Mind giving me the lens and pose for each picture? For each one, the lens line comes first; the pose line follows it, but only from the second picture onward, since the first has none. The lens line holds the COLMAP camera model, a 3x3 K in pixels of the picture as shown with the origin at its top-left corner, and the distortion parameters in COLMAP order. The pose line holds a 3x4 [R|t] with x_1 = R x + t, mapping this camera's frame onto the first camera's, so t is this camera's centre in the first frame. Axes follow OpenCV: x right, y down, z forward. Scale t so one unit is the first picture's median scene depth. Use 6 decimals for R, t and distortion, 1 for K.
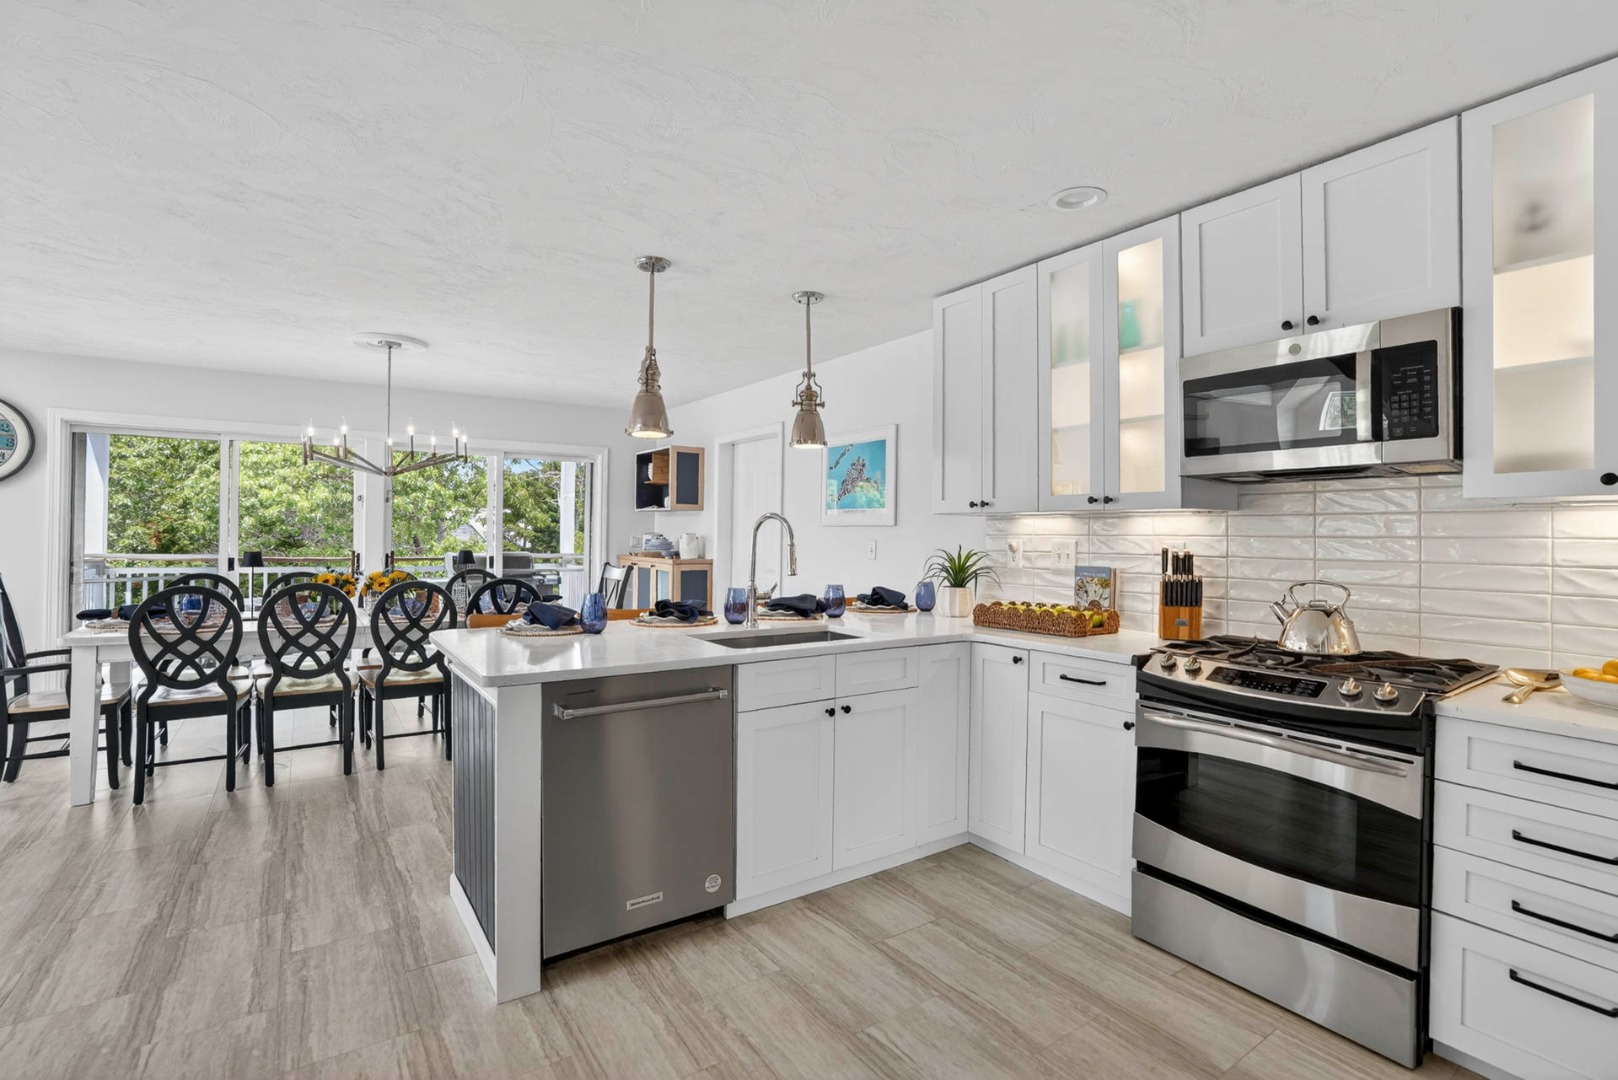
lens RADIAL K [[745.1, 0, 808.4], [0, 745.1, 543.0], [0, 0, 1]] dist [-0.054426, 0.017311]
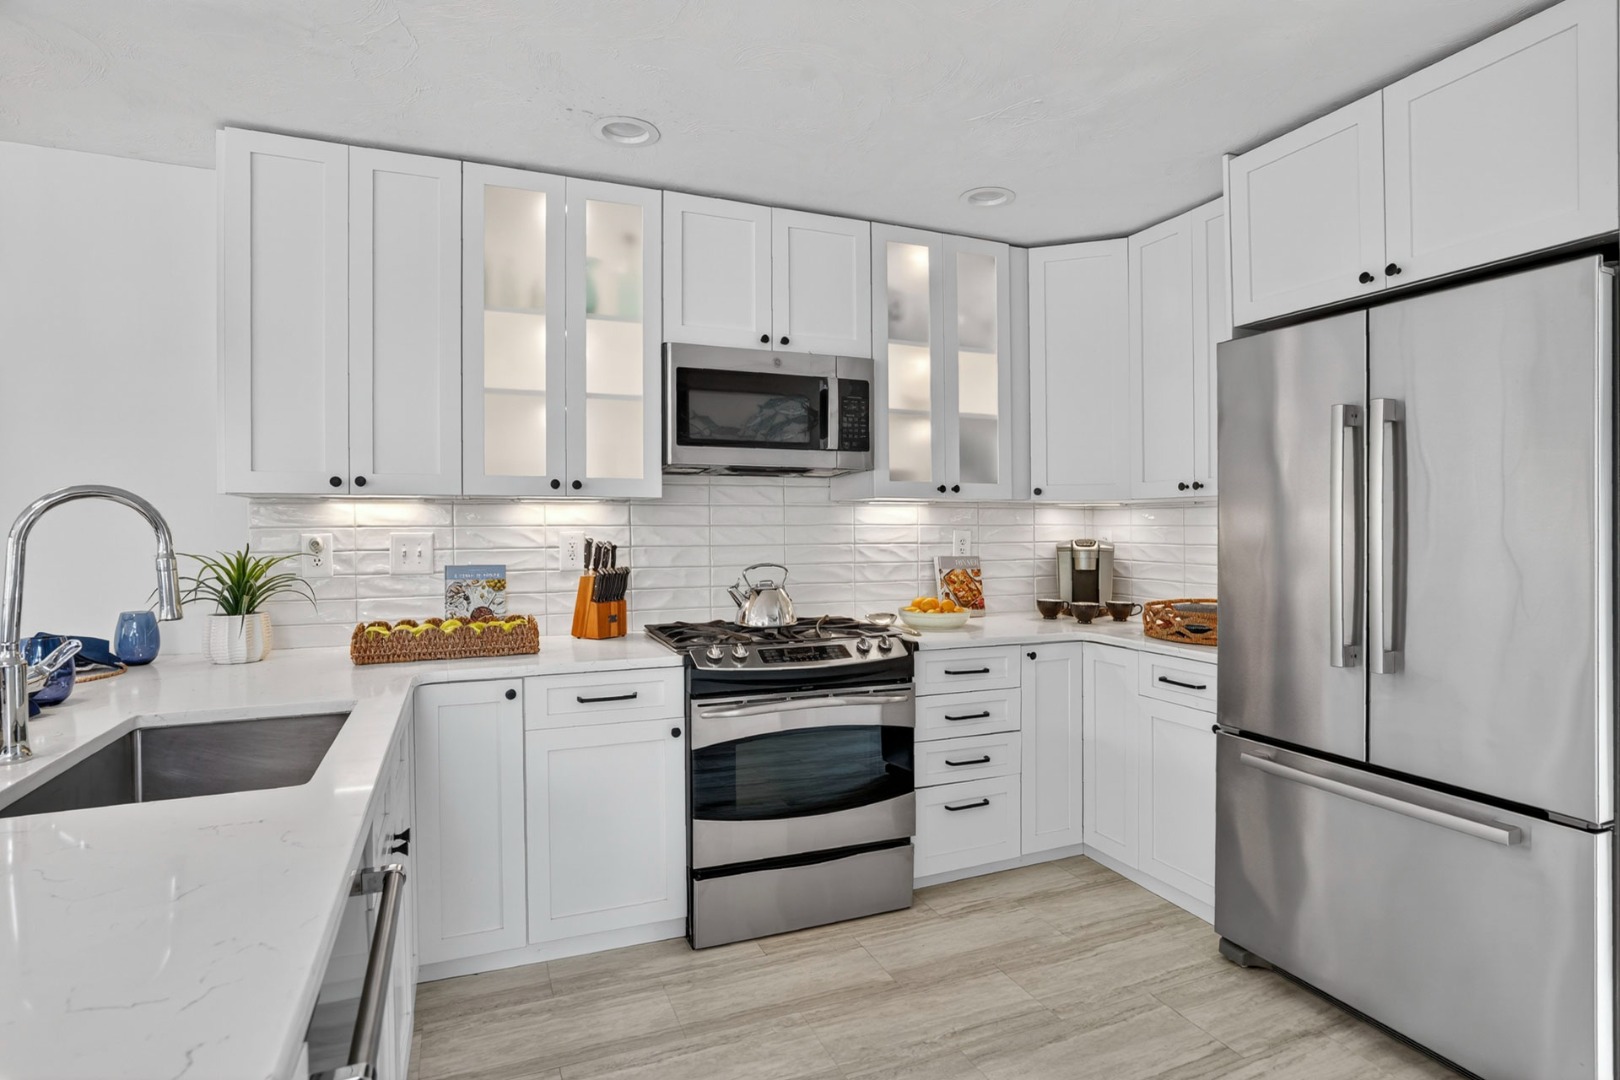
lens RADIAL K [[819.6, 0, 818.1], [0, 819.6, 533.2], [0, 0, 1]] dist [-0.057264, 0.000403]
pose [[0.196375, -0.017813, 0.980367, -0.466788], [0.015037, 0.999772, 0.015154, -0.012377], [-0.980414, 0.011766, 0.196598, 0.550461]]
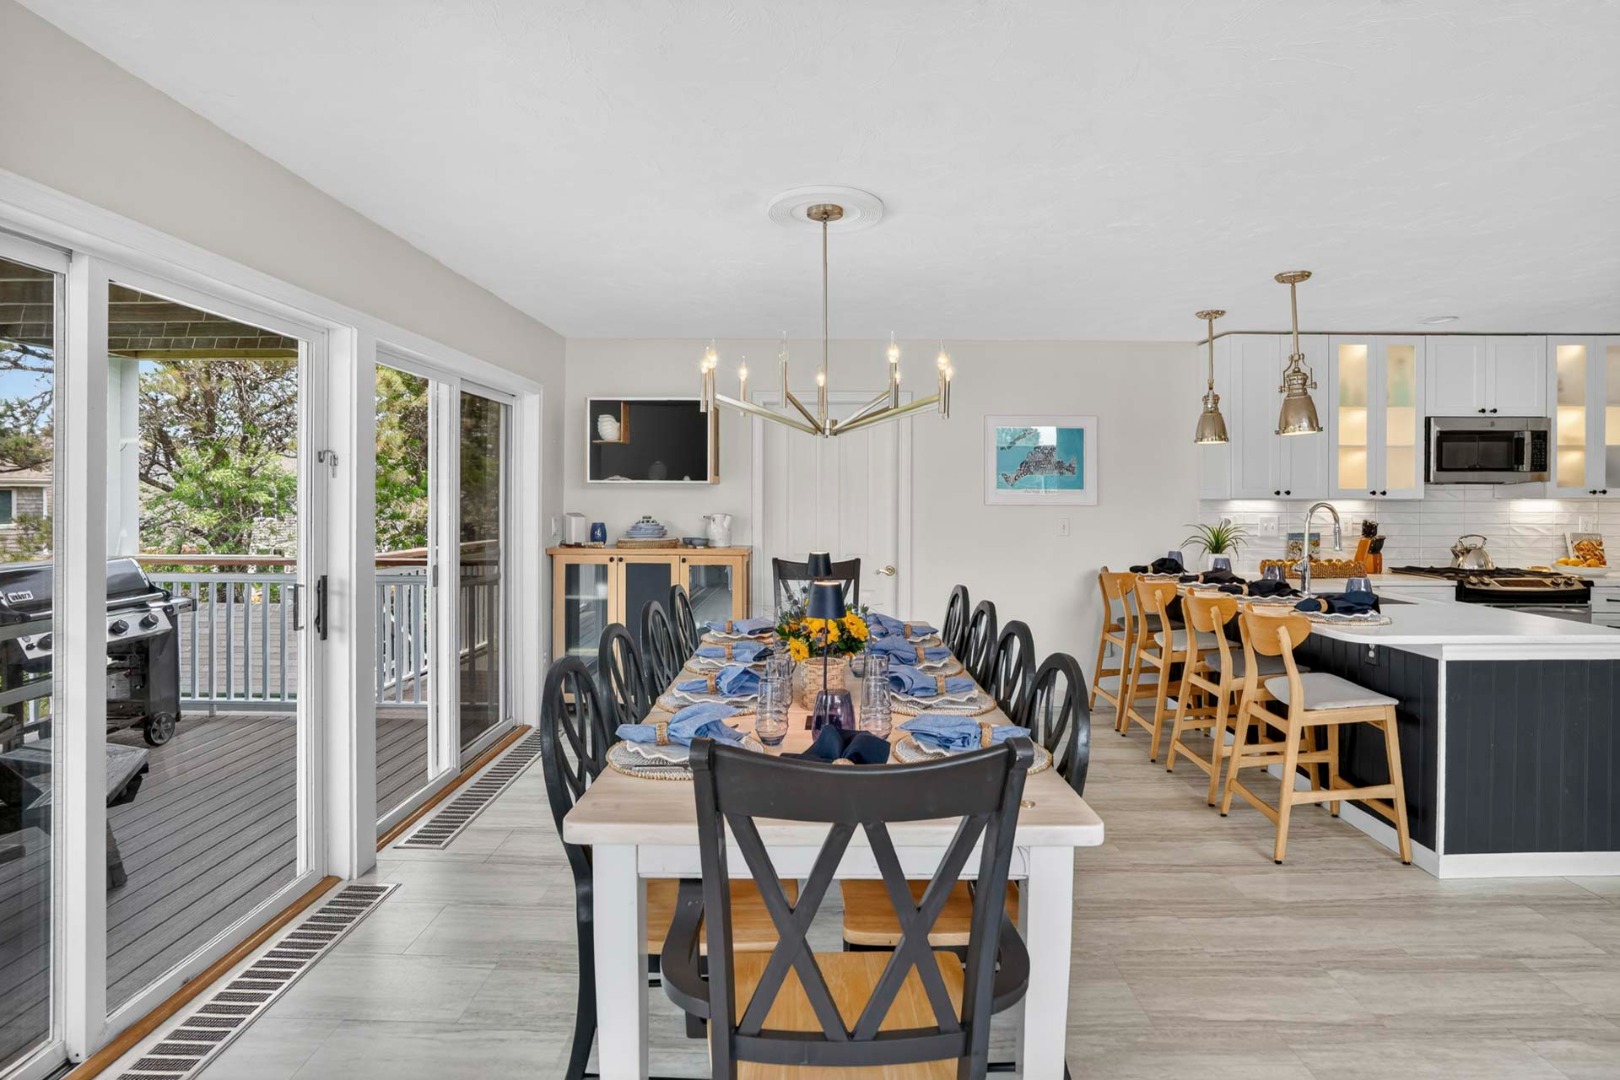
lens RADIAL K [[790.7, 0, 816.9], [0, 790.7, 507.8], [0, 0, 1]] dist [-0.033660, 0.010539]
pose [[0.578308, -0.017973, 0.815621, -1.805461], [0.014489, 0.999826, 0.011759, -0.064786], [-0.815690, 0.005017, 0.578467, 1.038415]]
